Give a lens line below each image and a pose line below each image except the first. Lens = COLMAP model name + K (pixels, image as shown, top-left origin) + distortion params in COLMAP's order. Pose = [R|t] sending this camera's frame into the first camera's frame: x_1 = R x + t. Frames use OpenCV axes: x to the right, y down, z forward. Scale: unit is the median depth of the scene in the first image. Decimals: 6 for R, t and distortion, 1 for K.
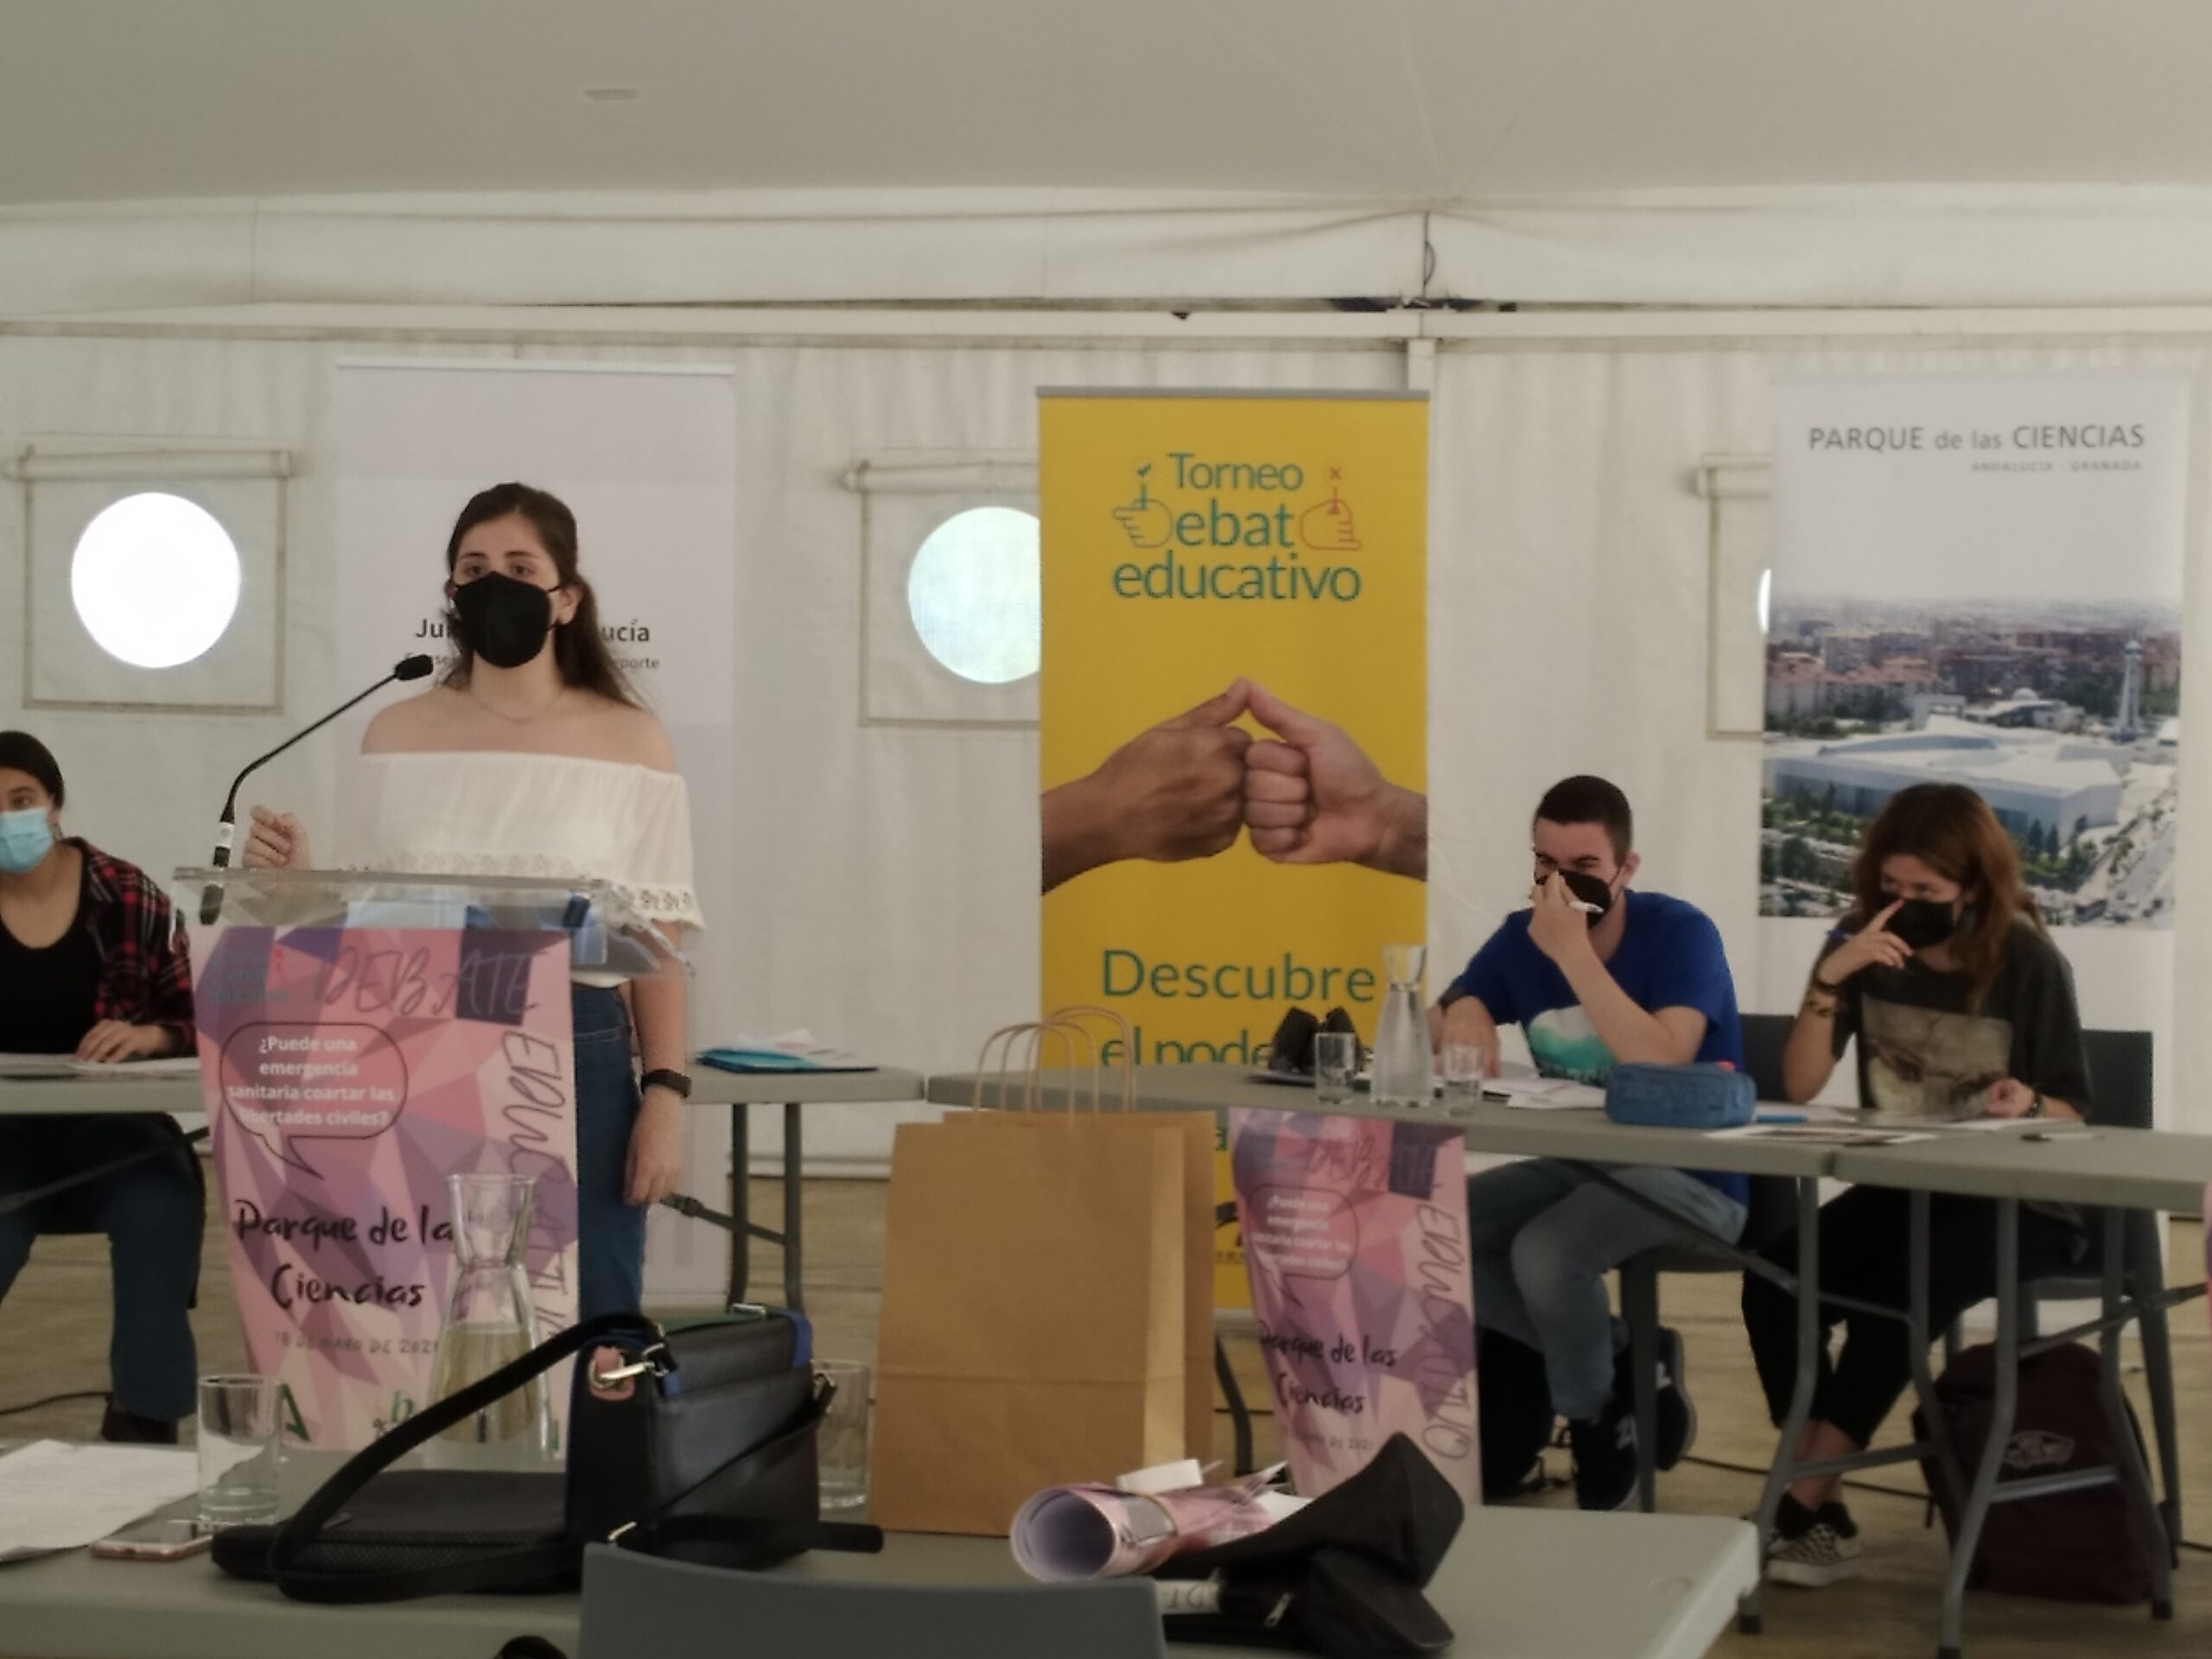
lens RADIAL K [[5210.7, 0, 1201.0], [0, 5210.7, 829.5], [0, 0, 1]] dist [0.109740, 0.000000]
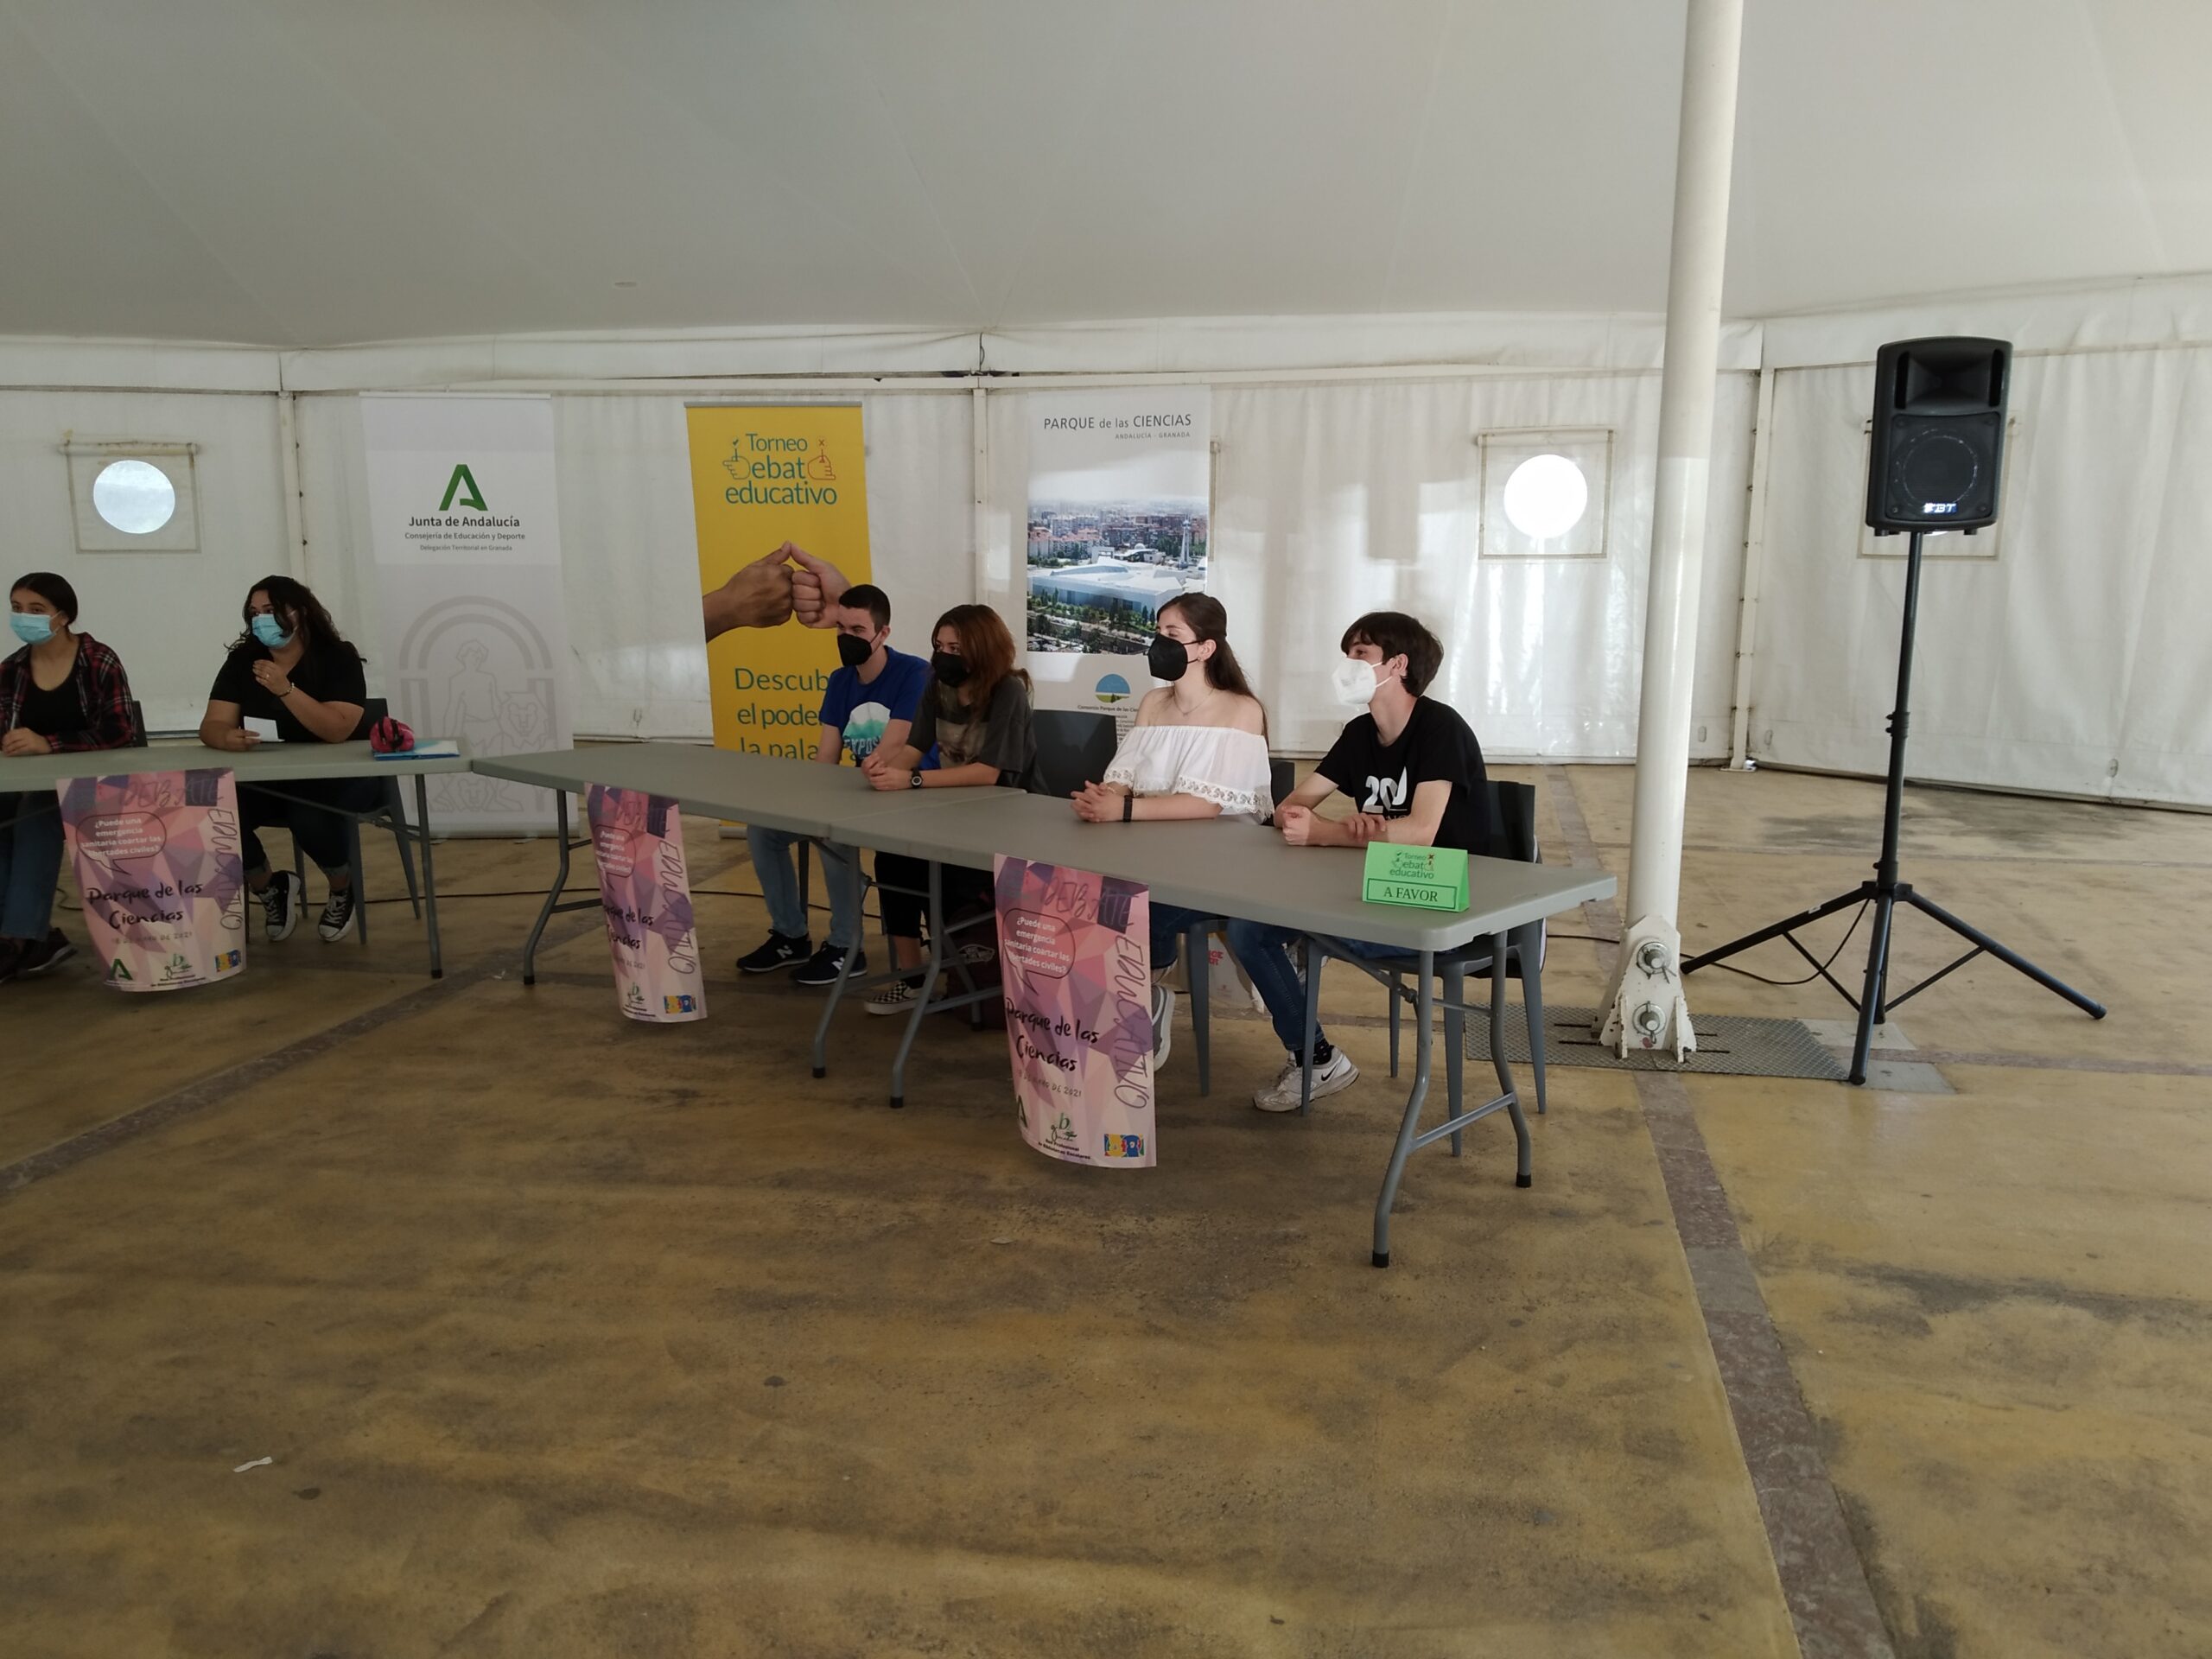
lens RADIAL K [[1714.2, 0, 1130.0], [0, 1714.2, 856.3], [0, 0, 1]] dist [0.032083, -0.033061]
pose [[0.999910, -0.012412, 0.005110, 0.144640], [0.011437, 0.987101, 0.159689, -0.012385], [-0.007026, -0.159617, 0.987154, 0.279524]]
